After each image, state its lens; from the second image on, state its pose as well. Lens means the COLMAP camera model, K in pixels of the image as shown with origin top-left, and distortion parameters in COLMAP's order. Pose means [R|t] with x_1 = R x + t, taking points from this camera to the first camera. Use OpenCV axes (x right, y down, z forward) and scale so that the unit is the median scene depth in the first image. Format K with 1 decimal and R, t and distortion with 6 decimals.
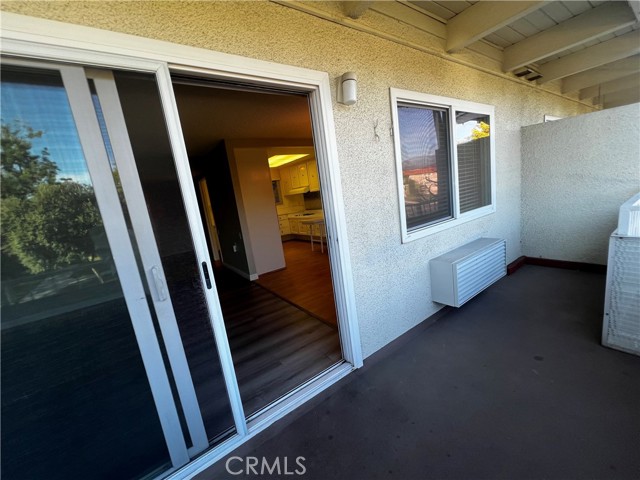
lens RADIAL K [[257.4, 0, 319.6], [0, 257.4, 241.4], [0, 0, 1]] dist [-0.002871, 0.000088]
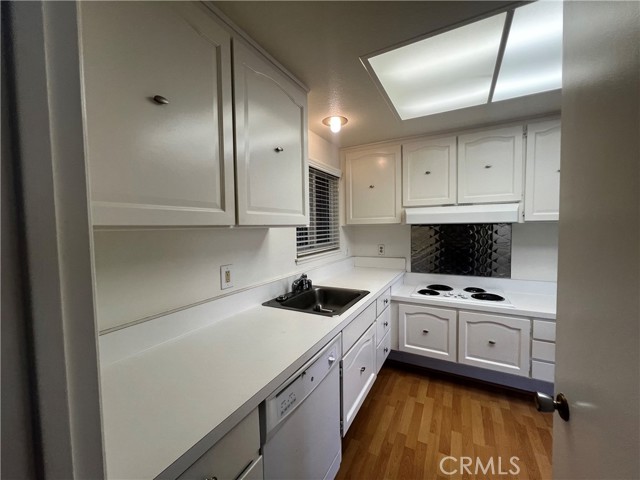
lens RADIAL K [[257.4, 0, 322.8], [0, 257.4, 241.1], [0, 0, 1]] dist [-0.002871, 0.000088]
pose [[0.887108, 0.089644, 0.452772, -0.341567], [-0.017377, 0.986749, -0.161319, -0.109388], [-0.461234, 0.135240, 0.876911, 0.777208]]
